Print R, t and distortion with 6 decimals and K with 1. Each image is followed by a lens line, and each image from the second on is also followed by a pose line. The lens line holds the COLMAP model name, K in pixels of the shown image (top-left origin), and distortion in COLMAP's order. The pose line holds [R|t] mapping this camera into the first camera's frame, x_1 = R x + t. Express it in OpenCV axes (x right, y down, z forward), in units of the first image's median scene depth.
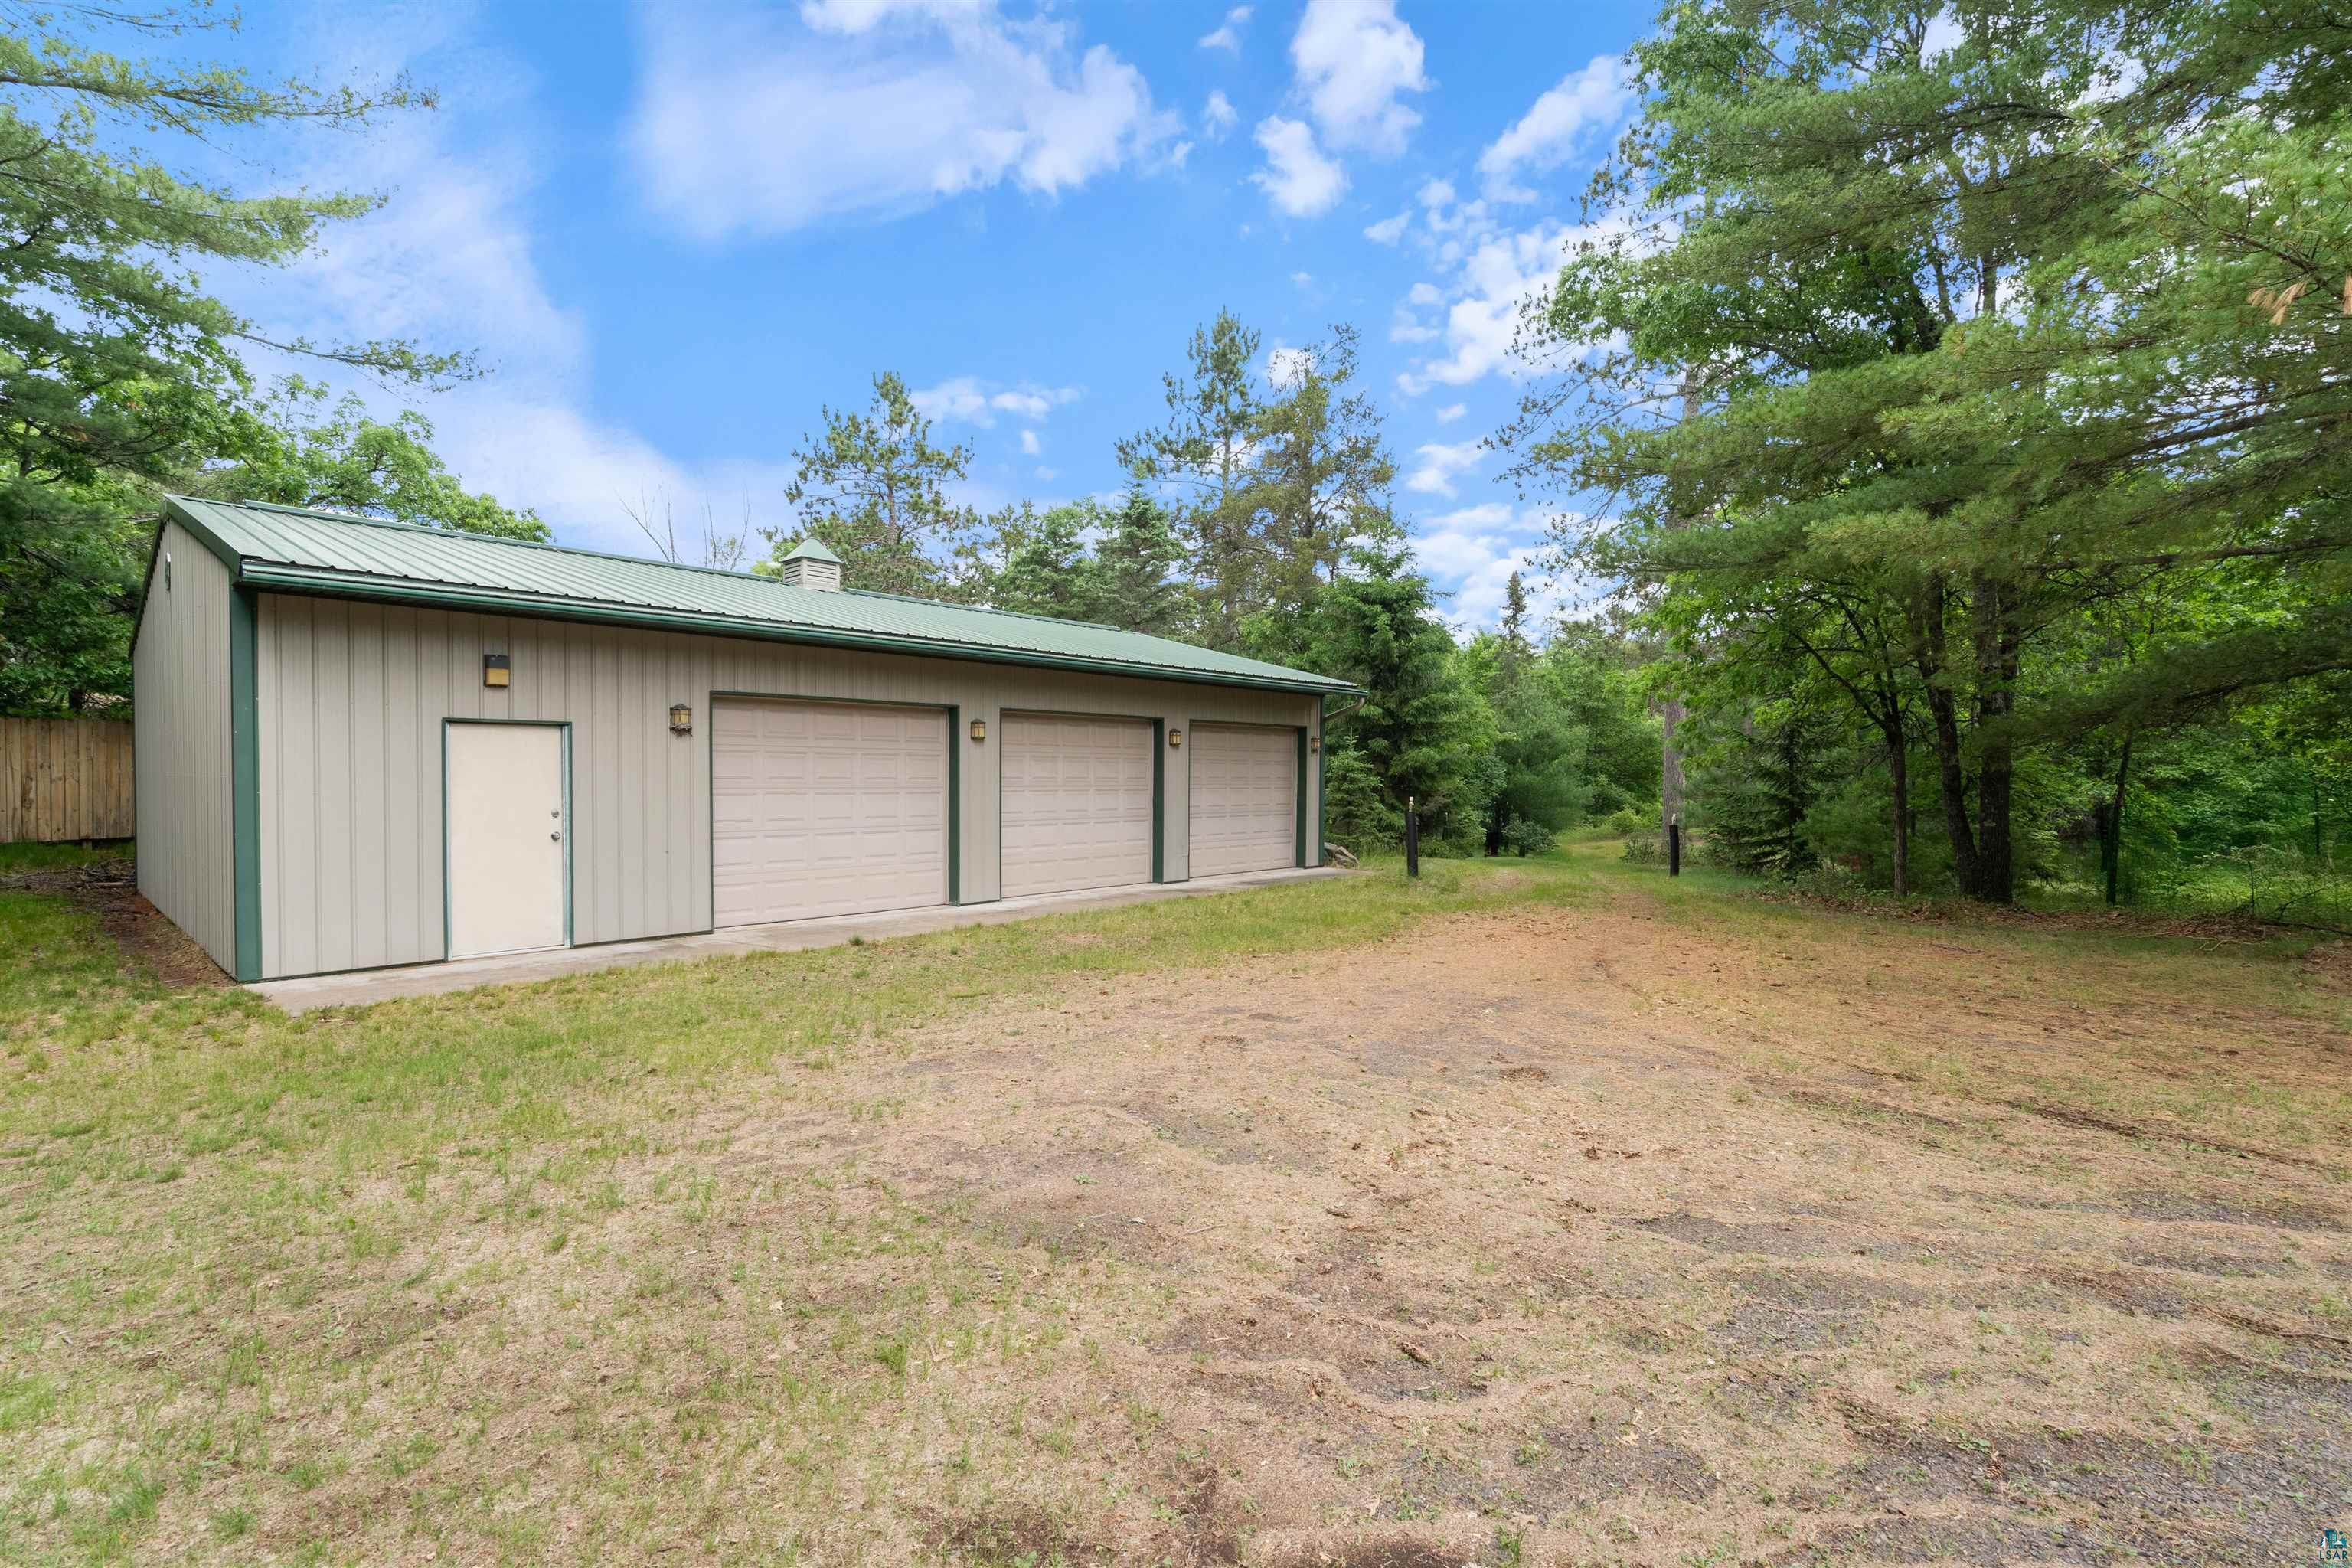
lens RADIAL K [[1076.5, 0, 1192.1], [0, 1076.5, 789.4], [0, 0, 1]] dist [-0.005410, 0.002335]
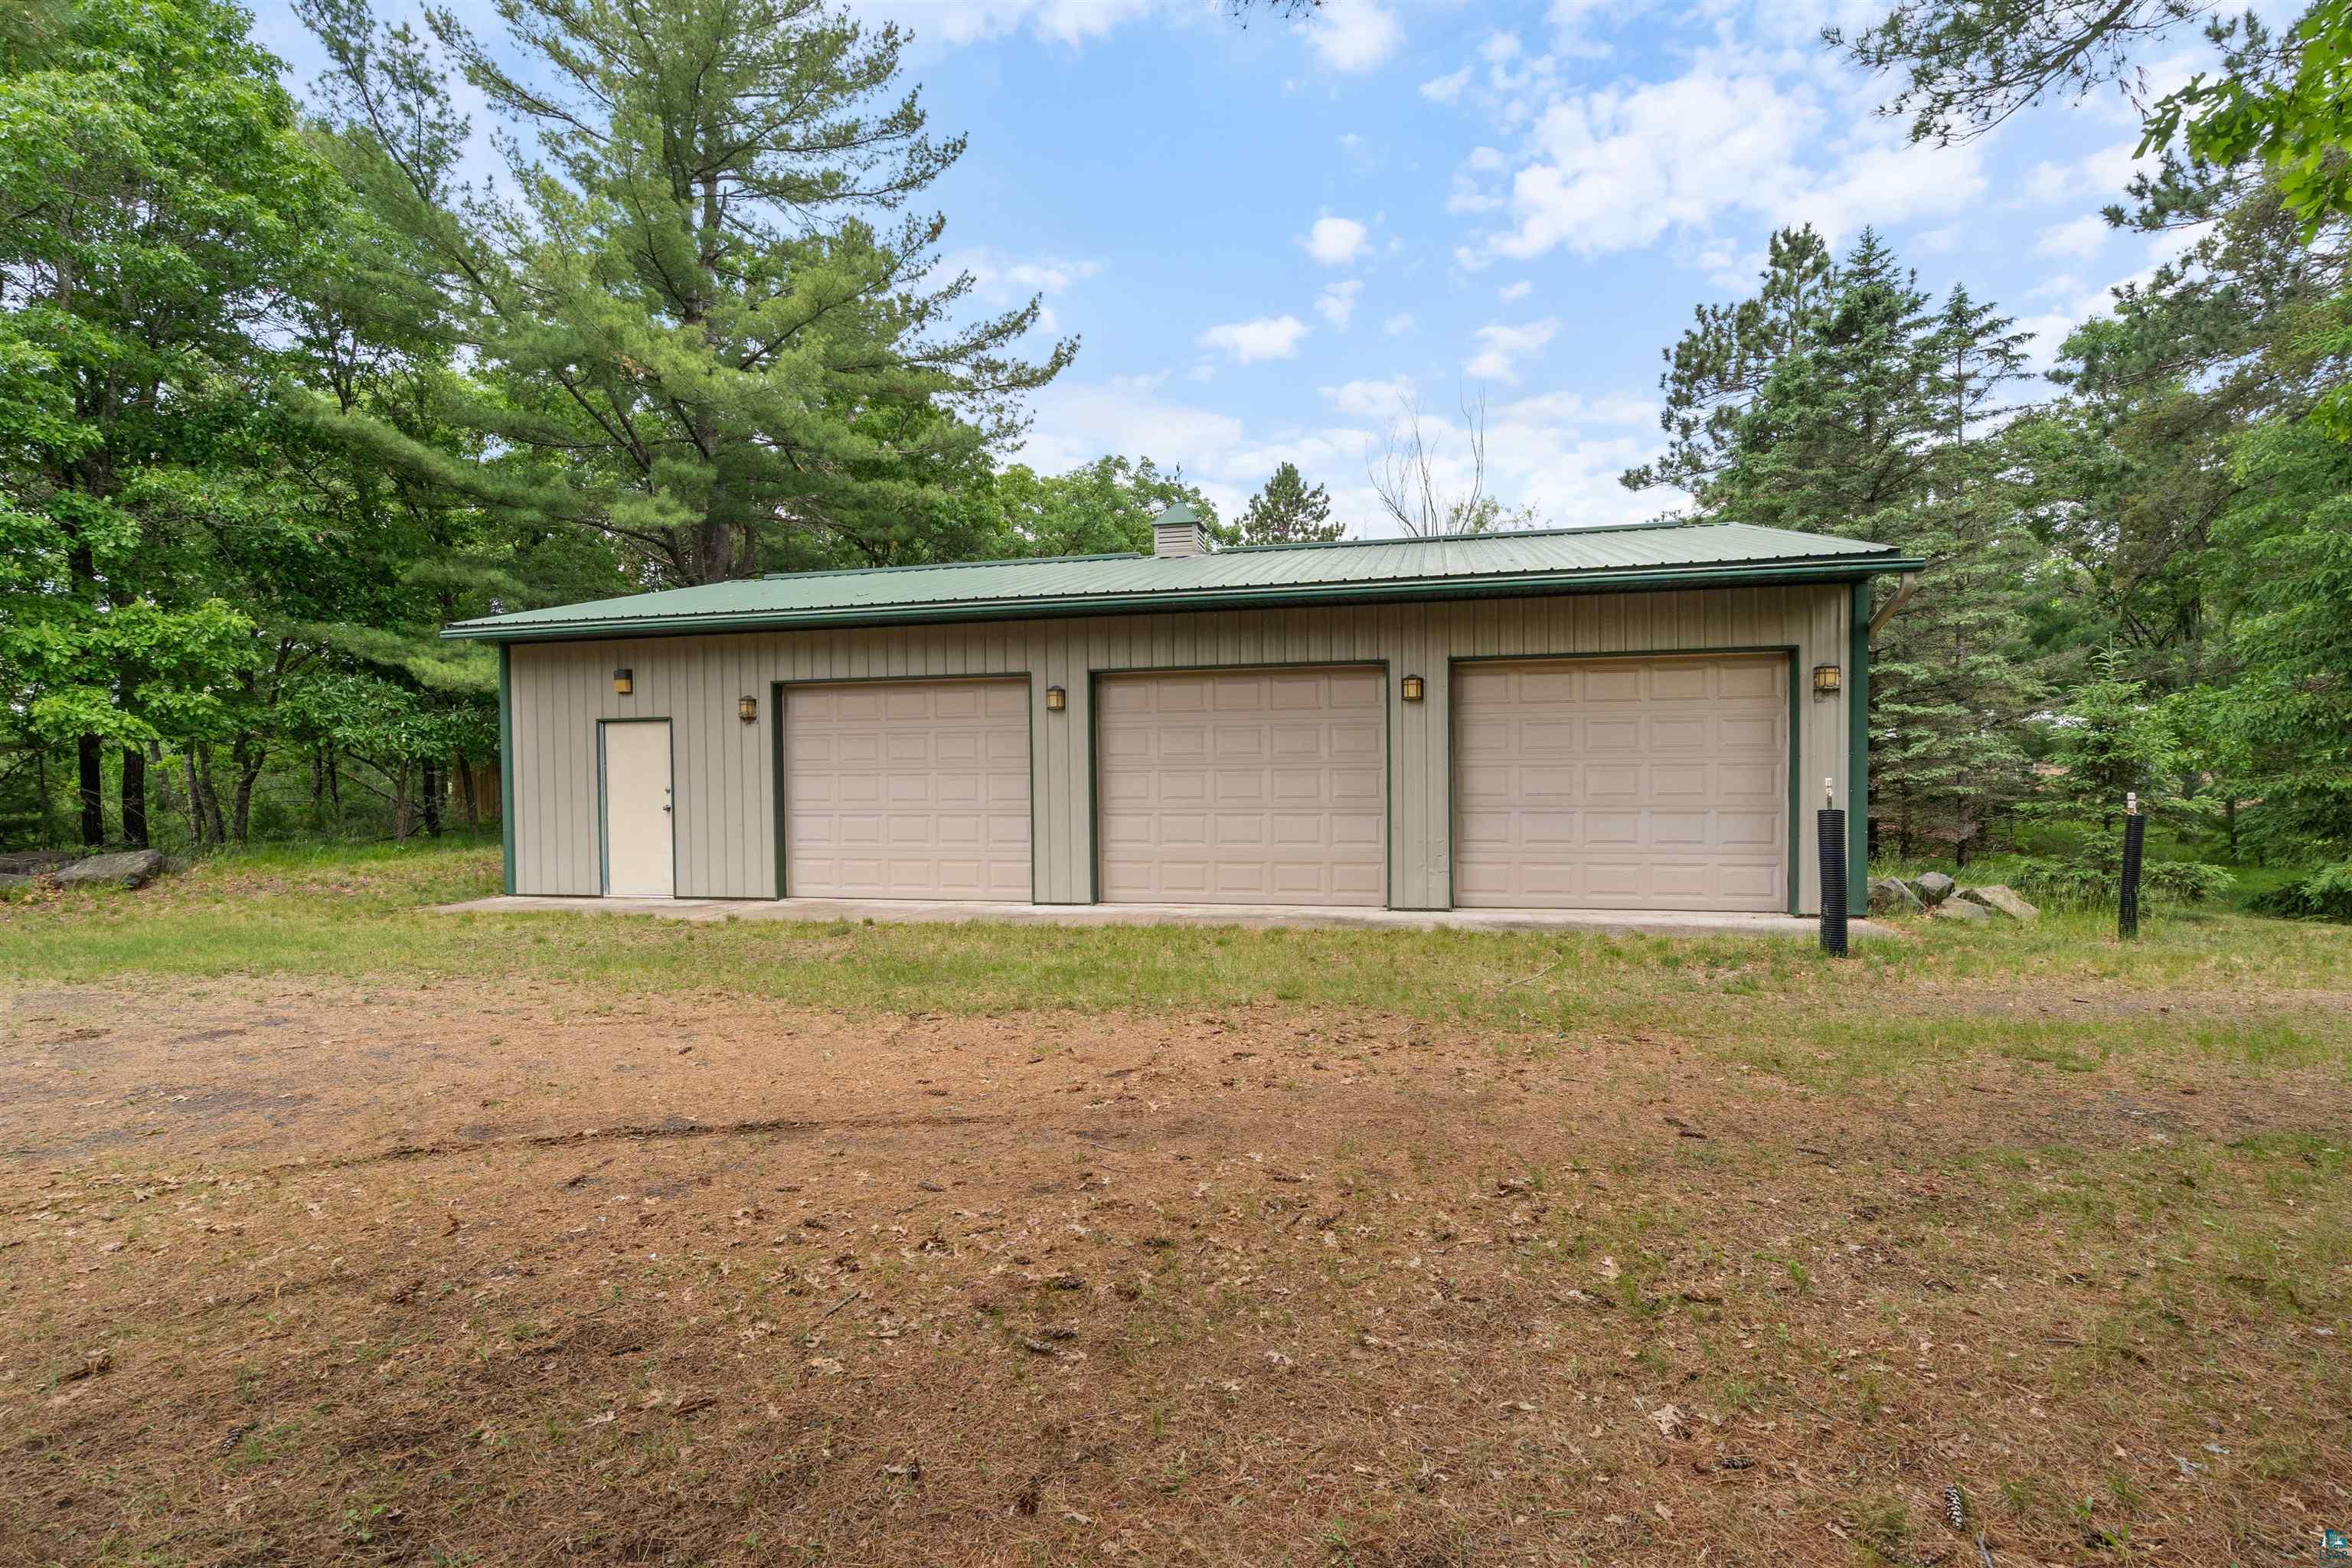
lens RADIAL K [[1076.5, 0, 1182.6], [0, 1076.5, 776.8], [0, 0, 1]] dist [-0.005410, 0.002335]
pose [[0.479627, 0.012221, -0.877387, 0.738524], [0.006733, 0.999822, 0.017607, -0.010576], [0.877447, -0.014352, 0.479459, 0.854719]]
